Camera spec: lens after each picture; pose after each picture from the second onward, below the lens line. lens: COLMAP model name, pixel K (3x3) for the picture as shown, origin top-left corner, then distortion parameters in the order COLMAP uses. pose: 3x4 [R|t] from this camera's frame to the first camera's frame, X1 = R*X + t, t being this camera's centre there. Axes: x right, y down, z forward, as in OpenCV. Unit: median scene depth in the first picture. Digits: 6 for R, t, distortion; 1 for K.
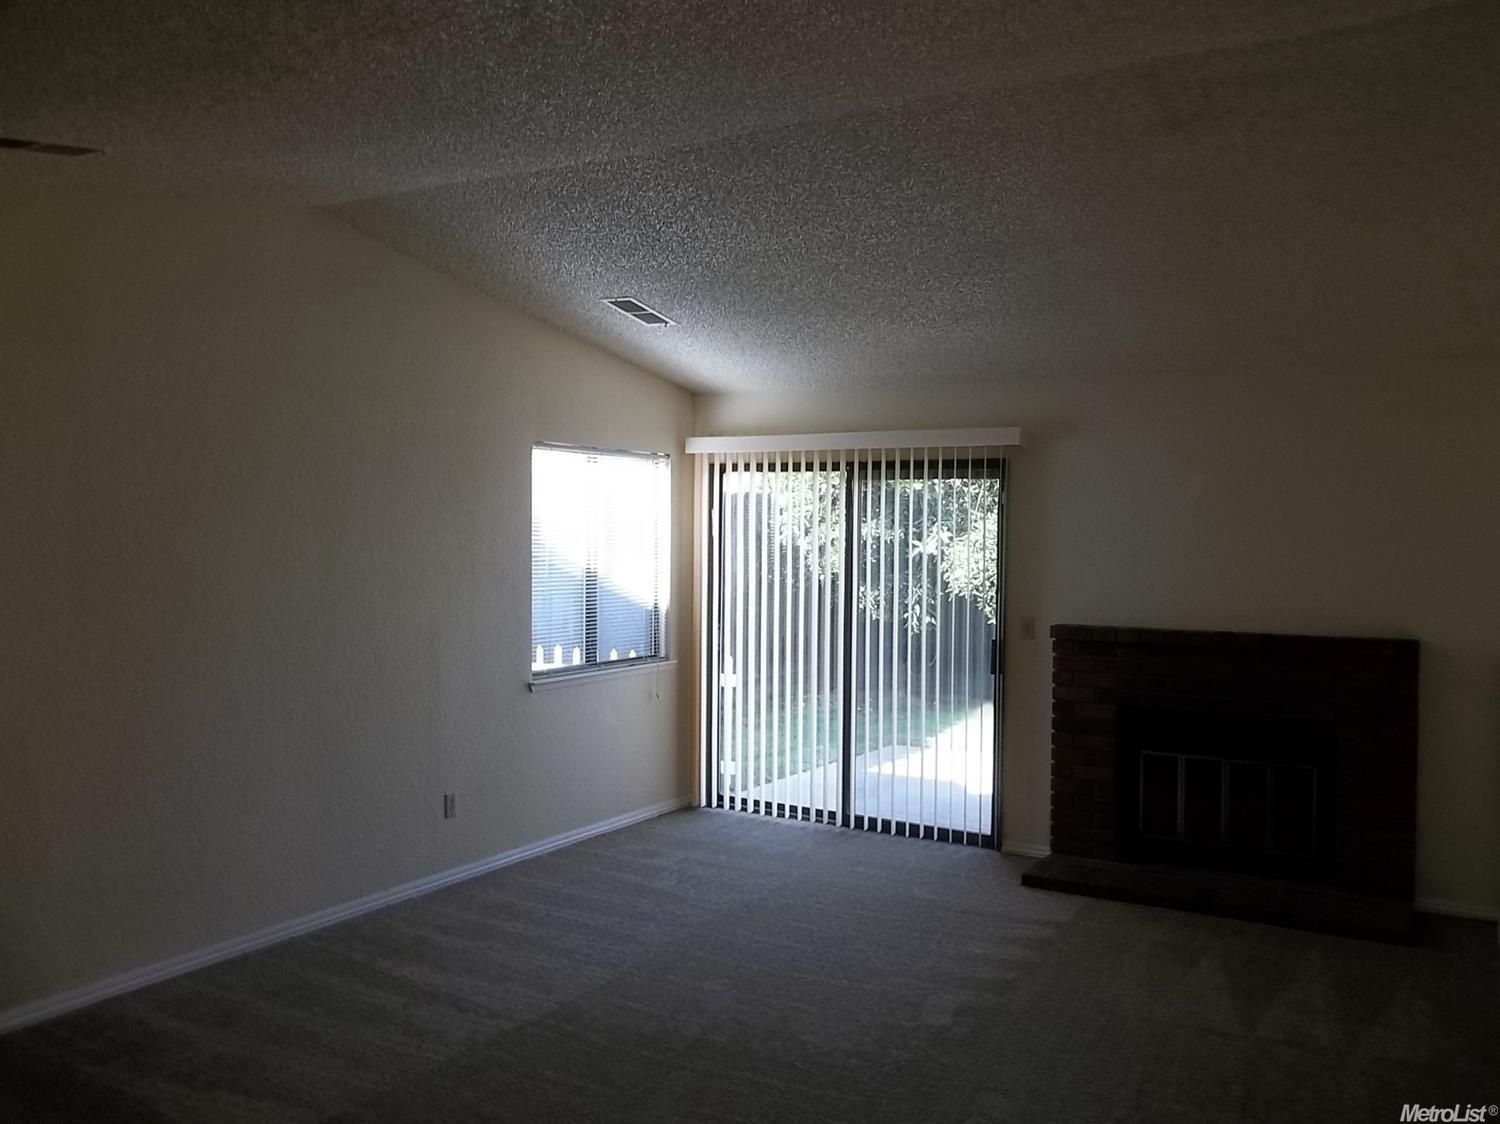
lens RADIAL K [[1222.6, 0, 749.8], [0, 1222.6, 559.8], [0, 0, 1]] dist [-0.020325, 0.006233]
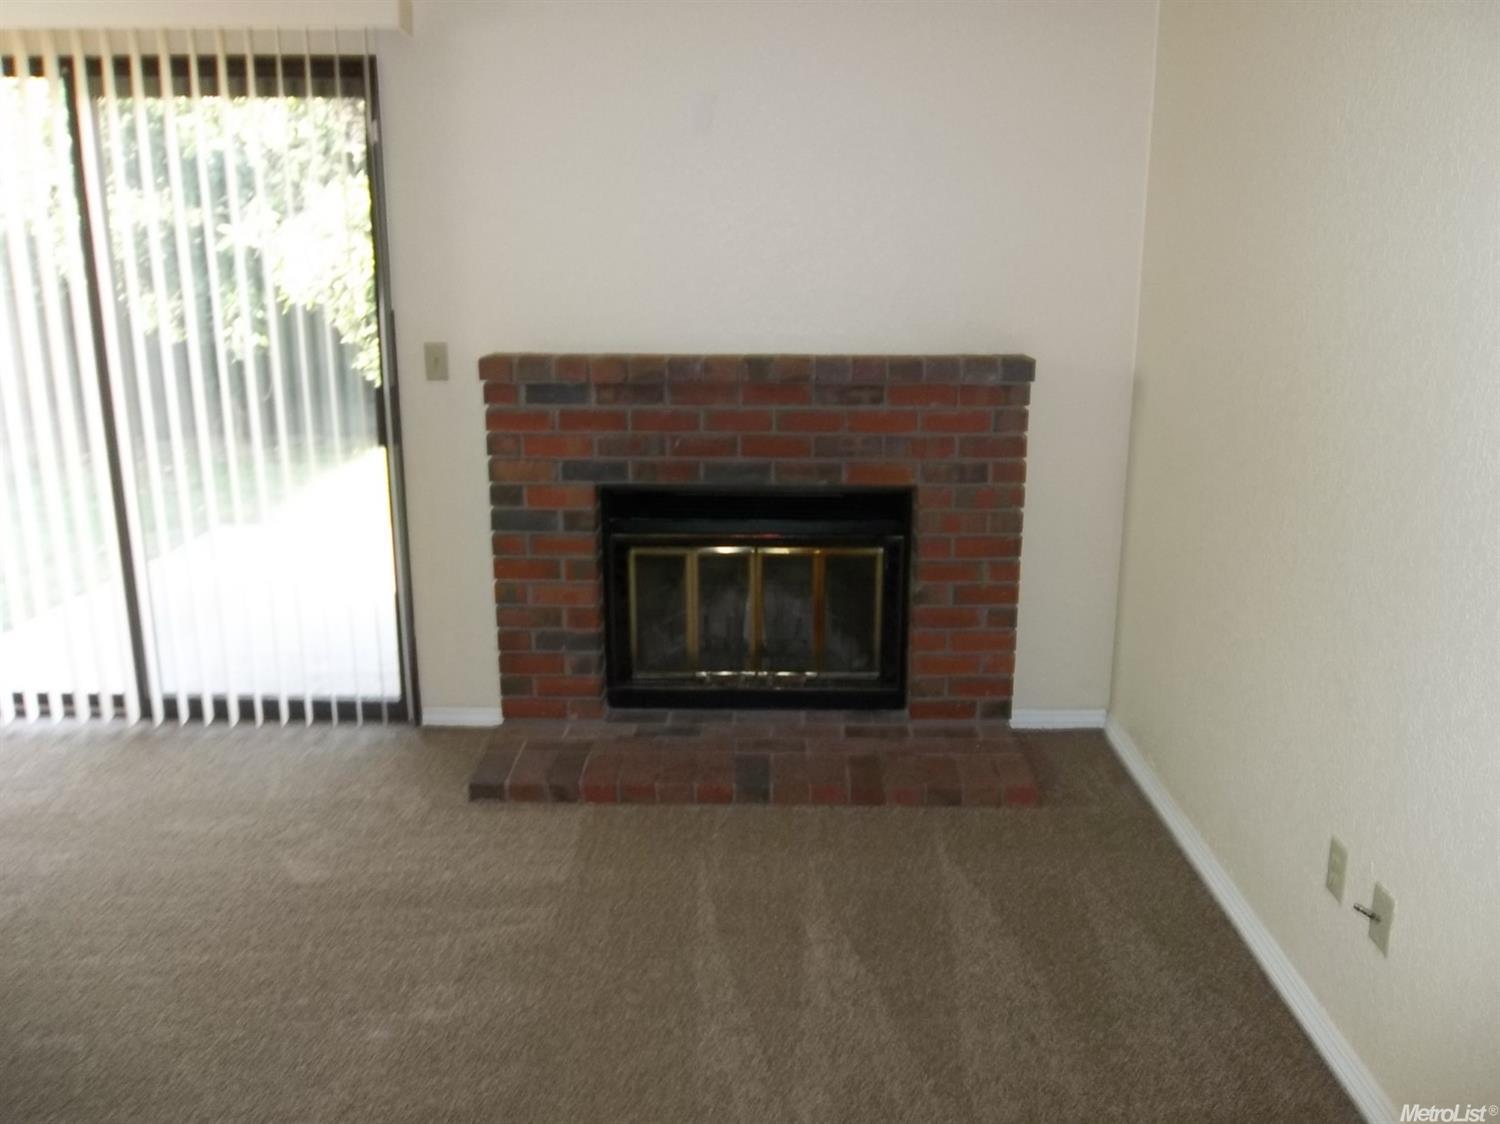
lens RADIAL K [[1222.6, 0, 745.5], [0, 1222.6, 545.8], [0, 0, 1]] dist [-0.020325, 0.006233]
pose [[0.866005, -0.132028, 0.482291, 0.060796], [0.015864, 0.971281, 0.237404, 0.003299], [-0.499784, -0.197942, 0.843229, 0.409339]]
